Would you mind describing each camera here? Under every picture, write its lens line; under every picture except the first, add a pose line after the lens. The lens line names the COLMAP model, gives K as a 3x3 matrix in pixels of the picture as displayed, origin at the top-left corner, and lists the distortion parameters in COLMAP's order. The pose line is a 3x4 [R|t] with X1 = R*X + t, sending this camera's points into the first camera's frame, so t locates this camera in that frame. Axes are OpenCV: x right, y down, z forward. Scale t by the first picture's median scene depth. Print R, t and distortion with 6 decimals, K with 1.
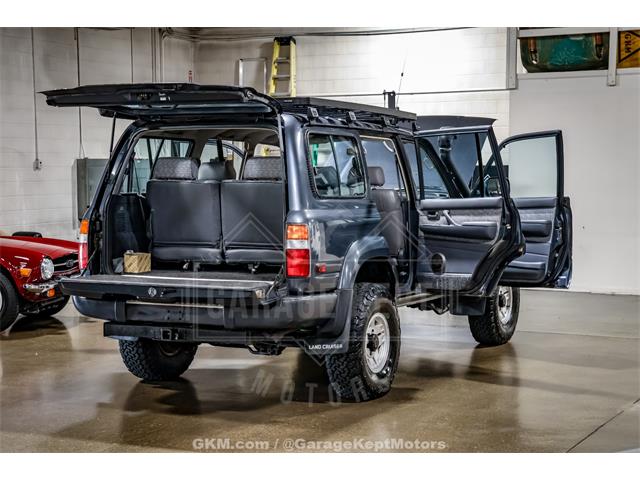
lens RADIAL K [[971.9, 0, 320.0], [0, 971.9, 240.0], [0, 0, 1]] dist [0.130748, 0.072981]
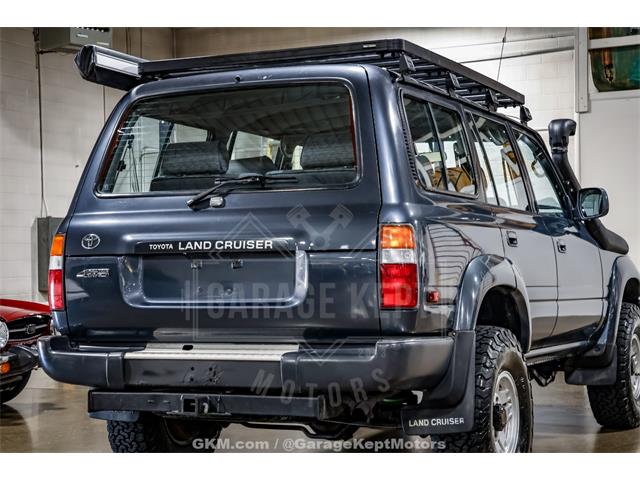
lens RADIAL K [[1066.2, 0, 319.5], [0, 1066.2, 253.7], [0, 0, 1]] dist [0.176990, 0.075768]
pose [[0.999767, -0.014665, 0.015864, -0.075107], [0.015774, 0.997263, -0.072230, 0.045981], [-0.014761, 0.072463, 0.997262, 0.273411]]
